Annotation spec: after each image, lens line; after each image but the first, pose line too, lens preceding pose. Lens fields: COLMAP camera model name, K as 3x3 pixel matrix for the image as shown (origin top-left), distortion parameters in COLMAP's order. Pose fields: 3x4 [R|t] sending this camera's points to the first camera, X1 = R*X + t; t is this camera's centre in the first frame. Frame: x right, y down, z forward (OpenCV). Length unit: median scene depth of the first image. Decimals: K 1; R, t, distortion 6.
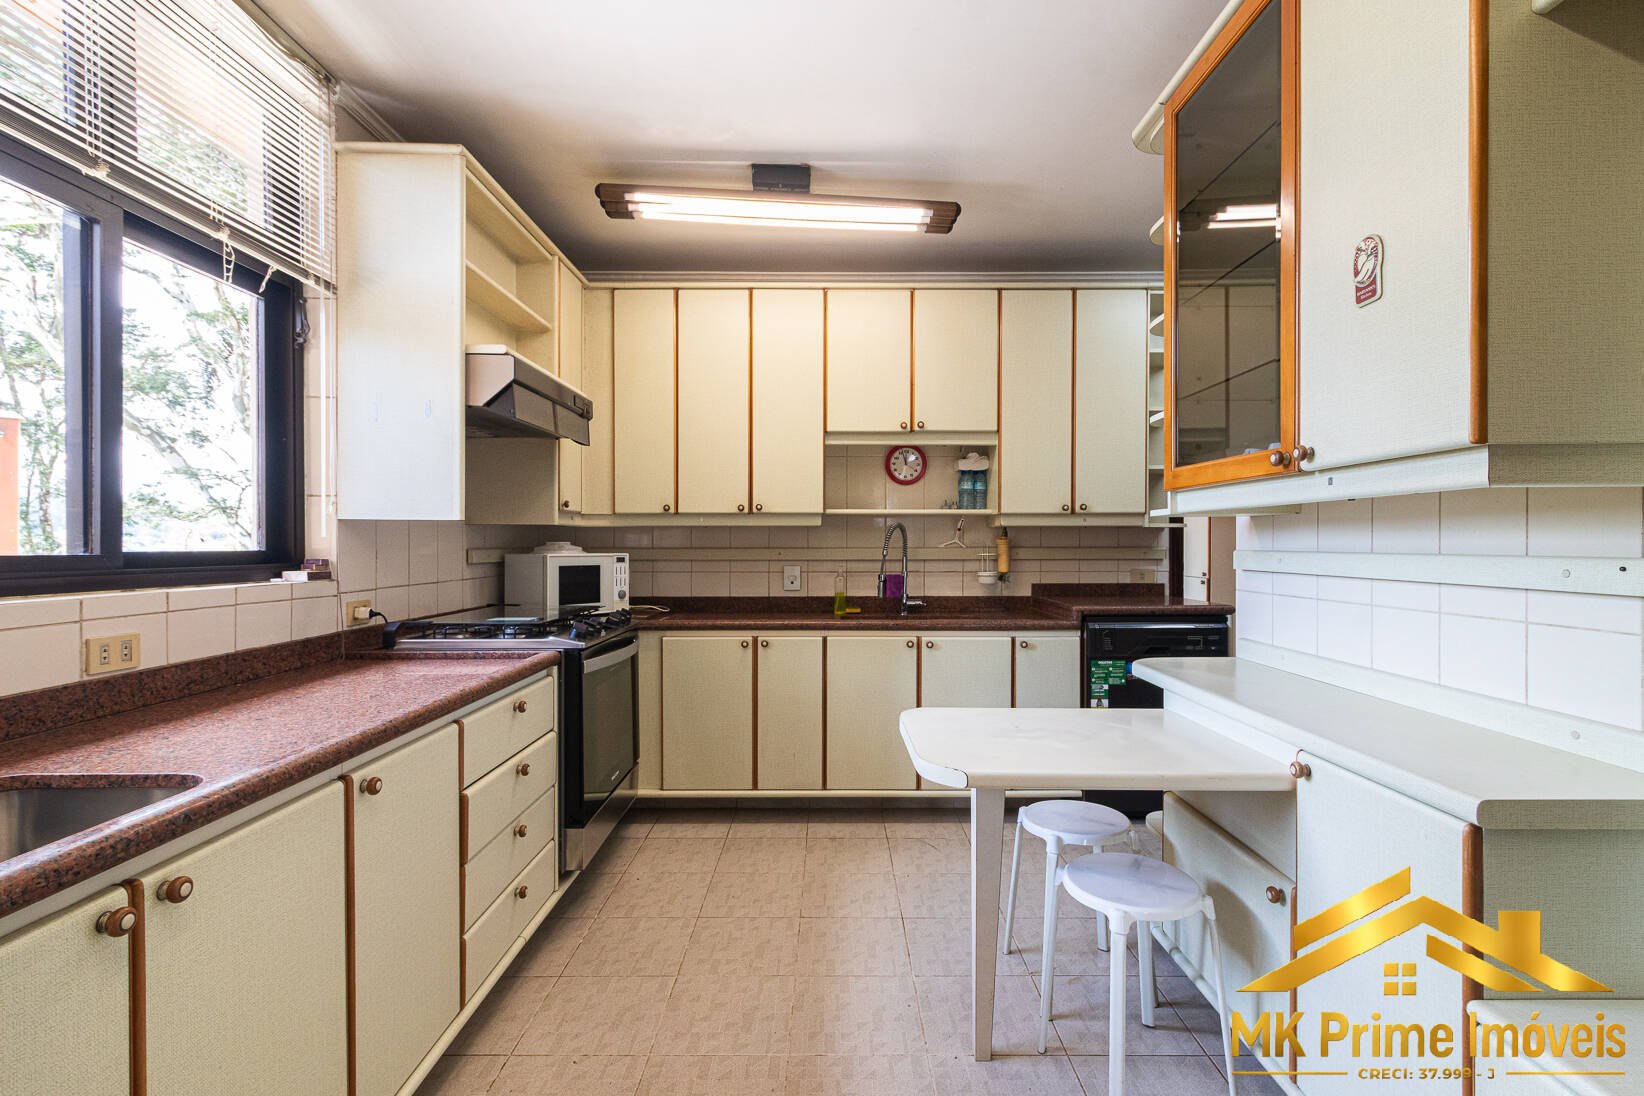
lens RADIAL K [[754.0, 0, 825.2], [0, 754.0, 544.8], [0, 0, 1]] dist [0.016731, -0.000006]
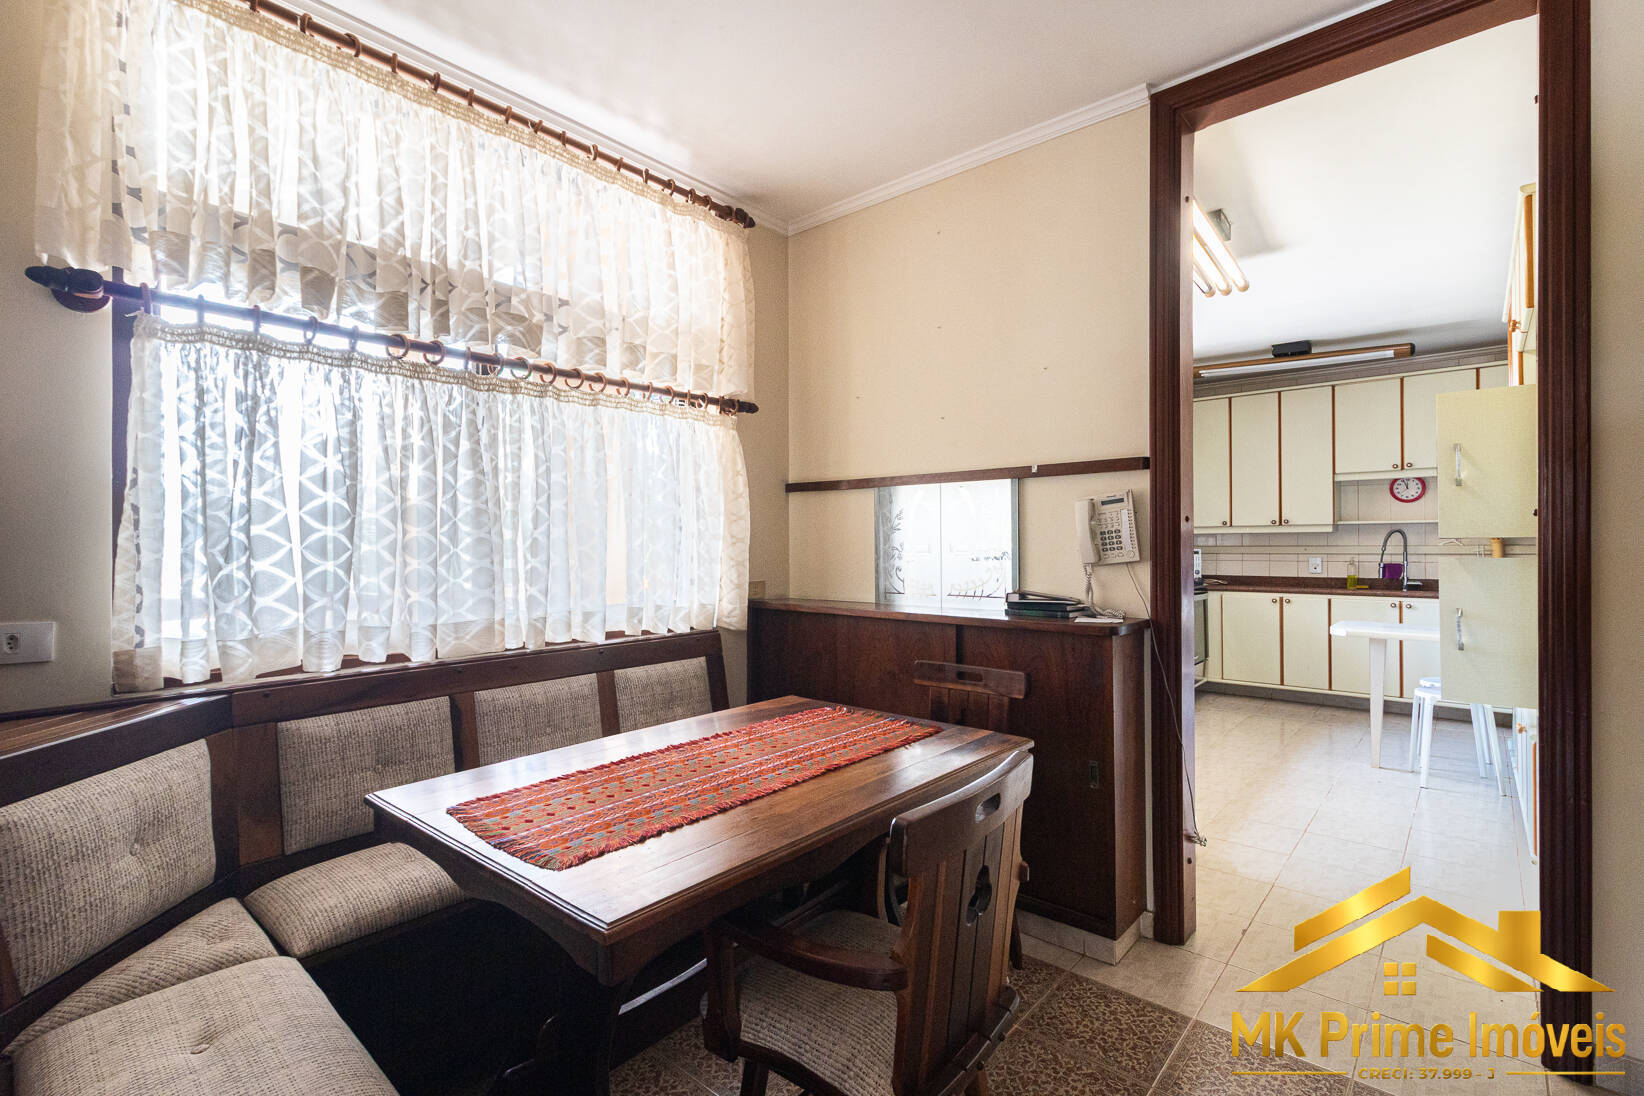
lens RADIAL K [[754.0, 0, 812.9], [0, 754.0, 542.9], [0, 0, 1]] dist [0.016731, -0.000006]
pose [[0.753235, 0.001324, -0.657750, 0.226248], [-0.005320, 0.999978, -0.004079, 0.011234], [0.657730, 0.006572, 0.753225, -0.948966]]
